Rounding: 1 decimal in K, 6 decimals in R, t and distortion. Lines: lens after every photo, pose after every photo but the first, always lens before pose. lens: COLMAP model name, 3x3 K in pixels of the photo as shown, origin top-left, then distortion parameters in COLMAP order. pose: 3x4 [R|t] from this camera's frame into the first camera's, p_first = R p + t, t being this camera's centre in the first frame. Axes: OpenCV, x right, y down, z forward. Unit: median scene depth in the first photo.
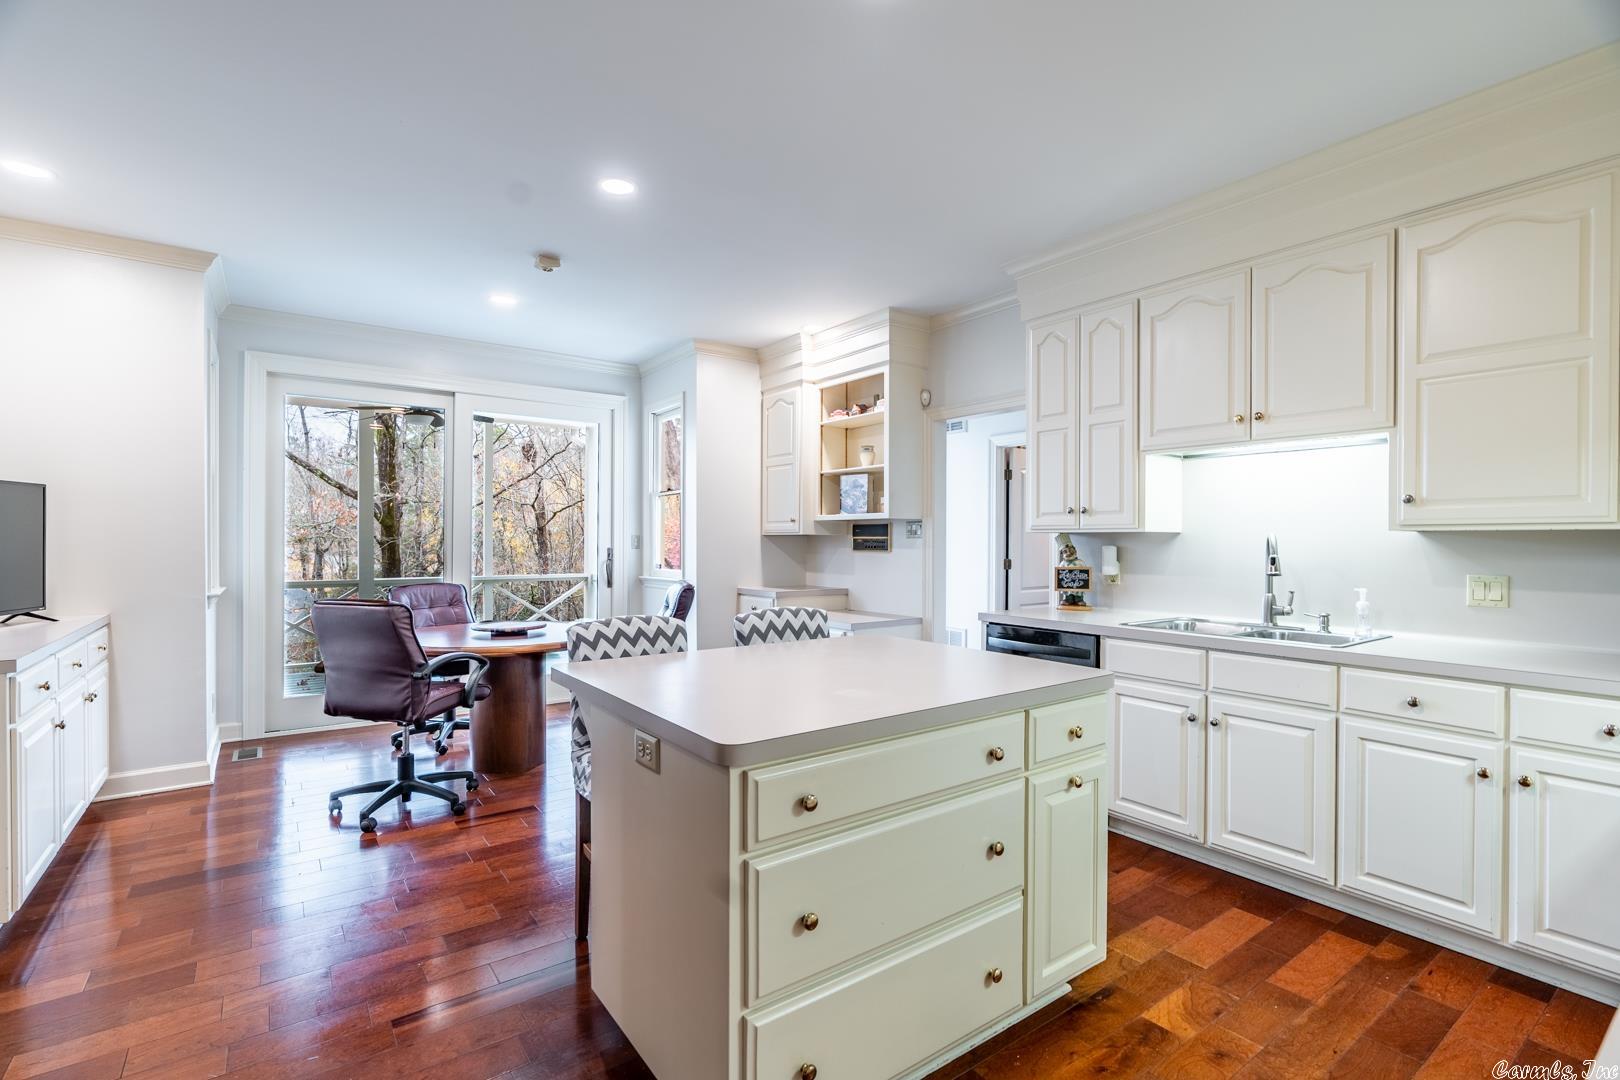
lens RADIAL K [[737.2, 0, 800.8], [0, 737.2, 542.1], [0, 0, 1]] dist [-0.011183, 0.000503]
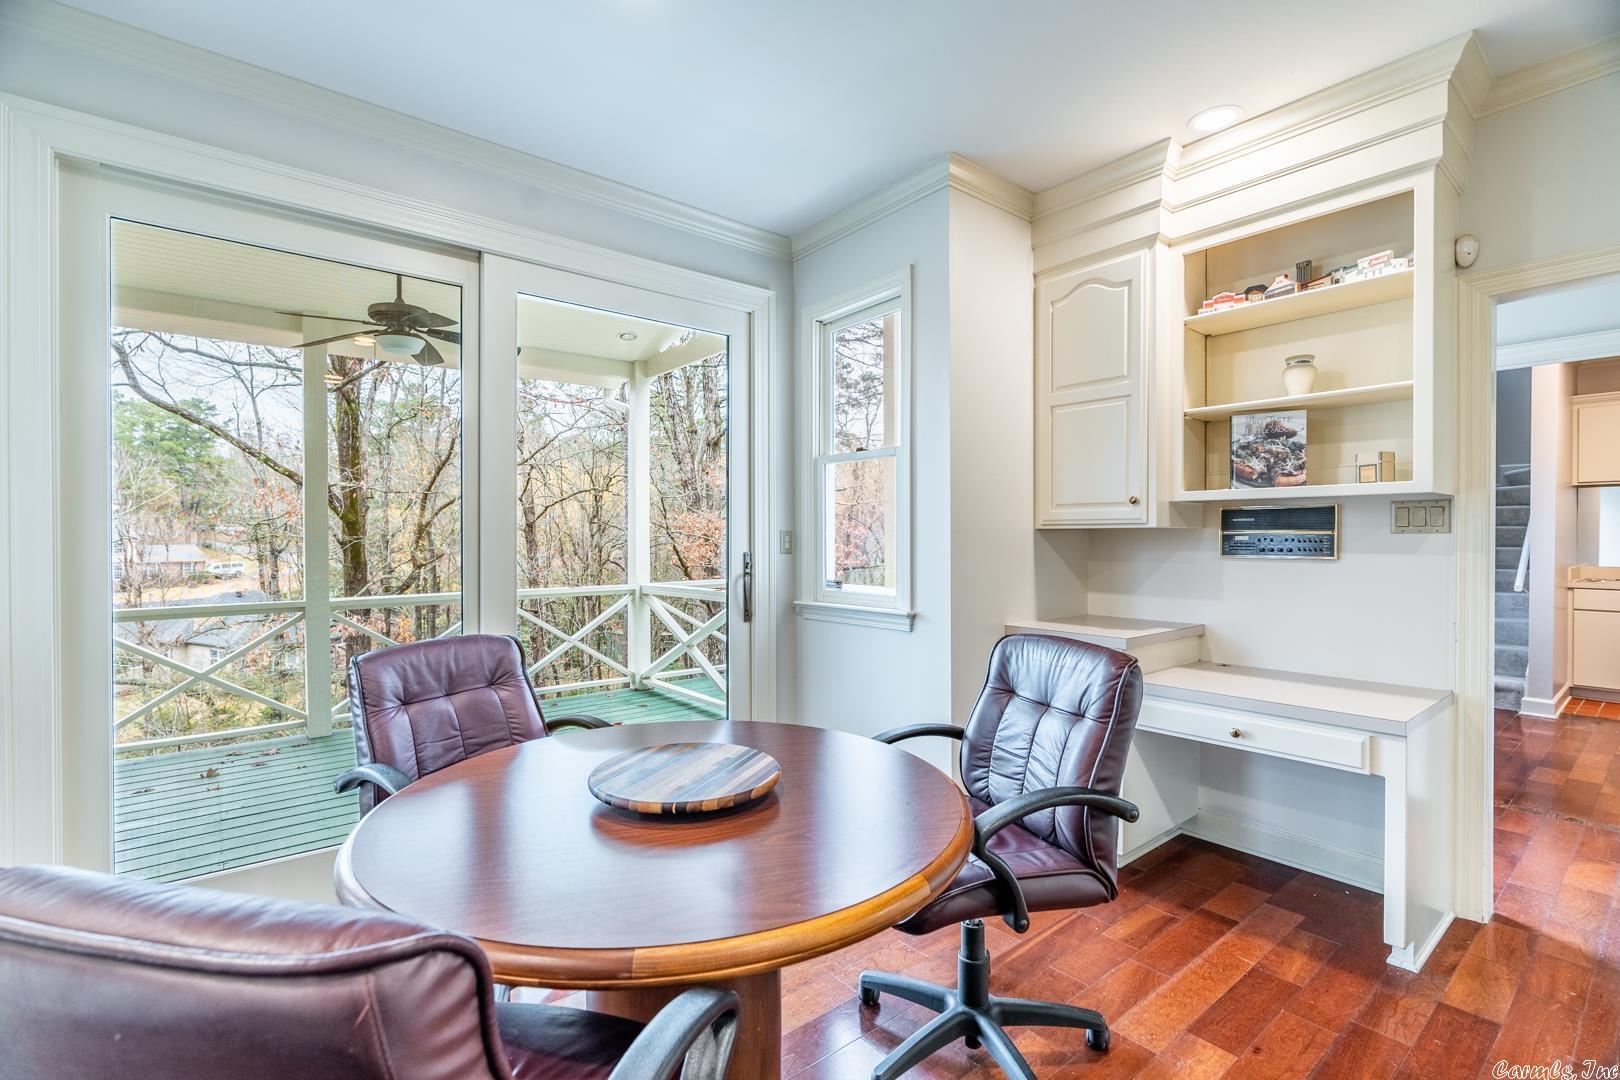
lens RADIAL K [[737.2, 0, 813.2], [0, 737.2, 543.4], [0, 0, 1]] dist [-0.011183, 0.000503]
pose [[0.998747, -0.004545, 0.049839, -0.269015], [0.004245, 0.999972, 0.006120, -0.003219], [-0.049865, -0.005901, 0.998739, 0.480360]]
